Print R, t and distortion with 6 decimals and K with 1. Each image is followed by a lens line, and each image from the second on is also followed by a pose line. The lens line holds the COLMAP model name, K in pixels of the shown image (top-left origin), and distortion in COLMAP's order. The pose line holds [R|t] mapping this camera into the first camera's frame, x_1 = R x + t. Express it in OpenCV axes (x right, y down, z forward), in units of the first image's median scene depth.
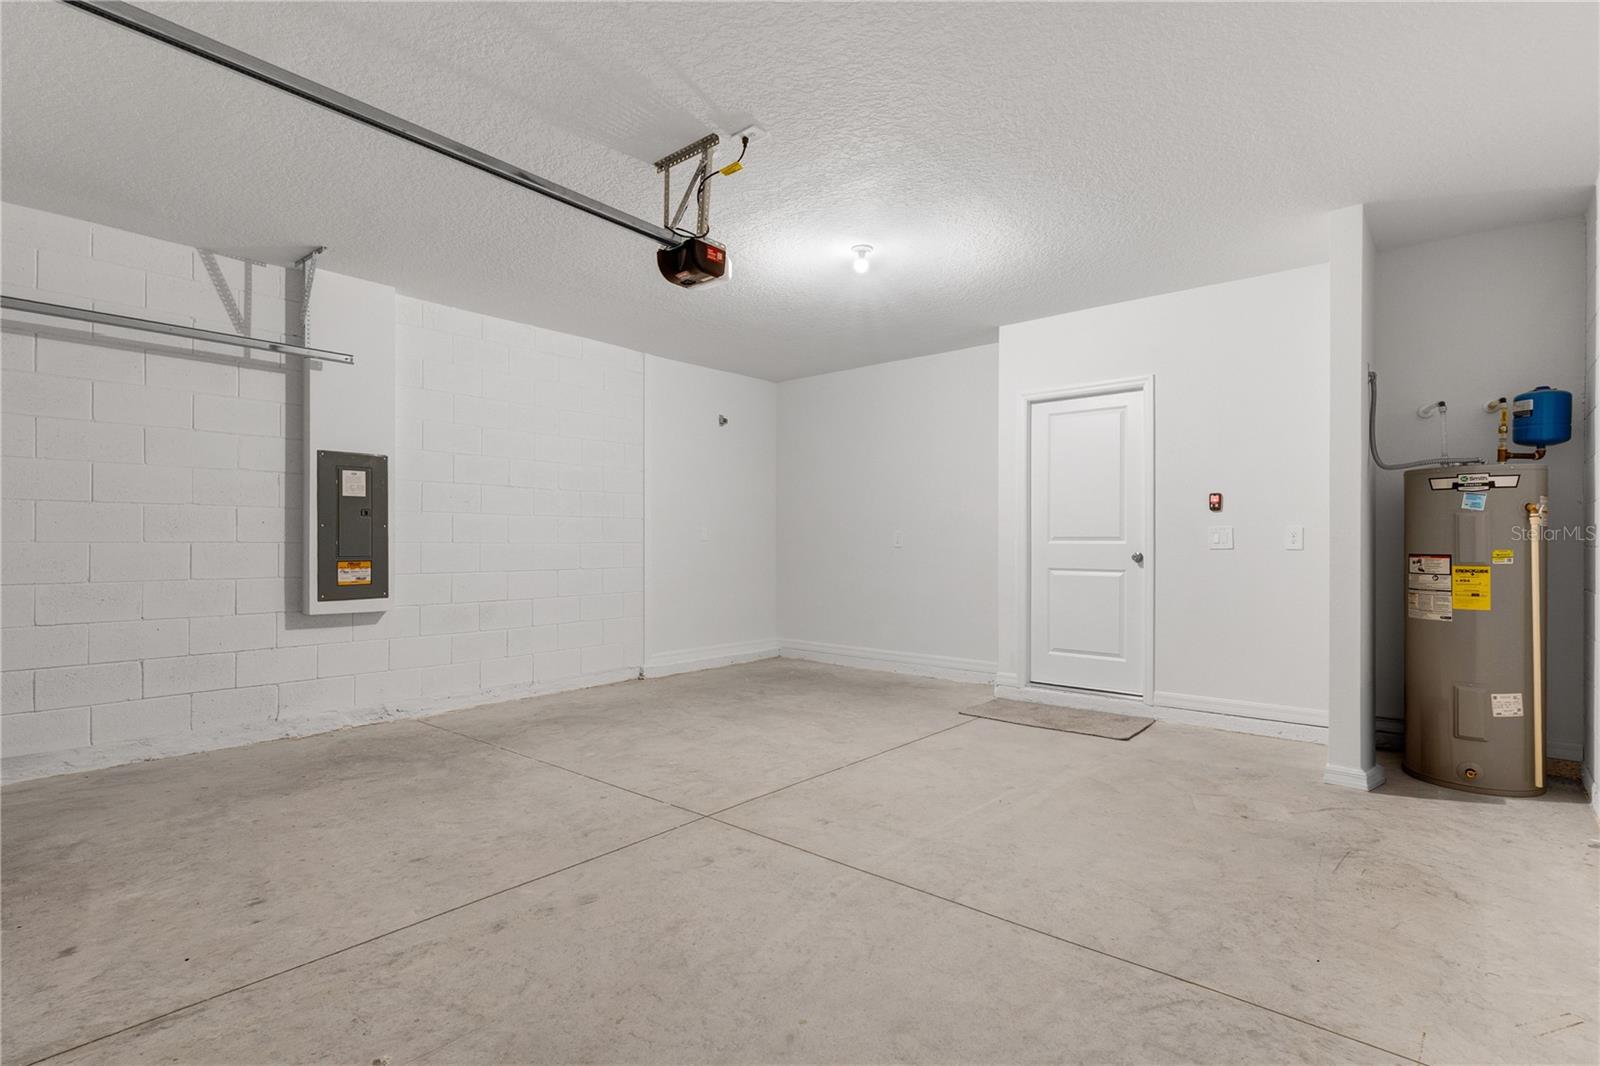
lens RADIAL K [[764.5, 0, 800.7], [0, 764.5, 538.2], [0, 0, 1]] dist [-0.003513, -0.000316]
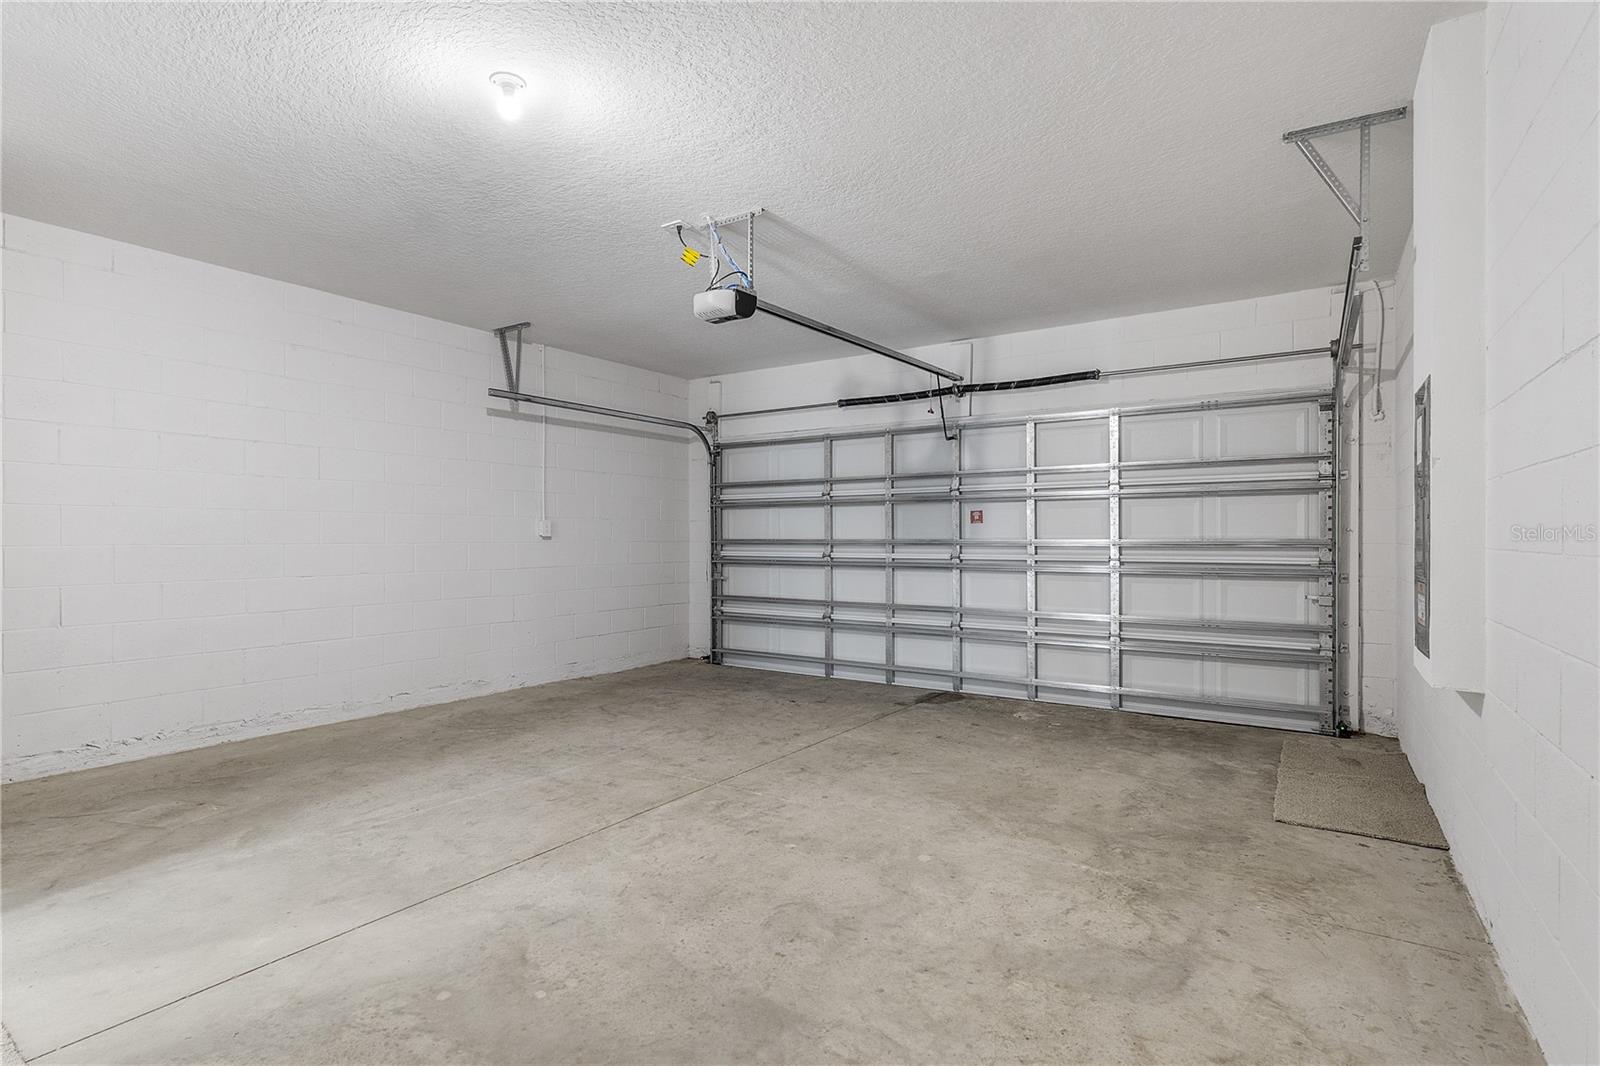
lens RADIAL K [[764.5, 0, 800.1], [0, 764.5, 537.0], [0, 0, 1]] dist [-0.003513, -0.000316]
pose [[-0.991433, -0.003002, -0.130584, -0.093068], [-0.001827, 0.999957, -0.009118, 0.004440], [0.130606, -0.008801, -0.991395, 2.014644]]
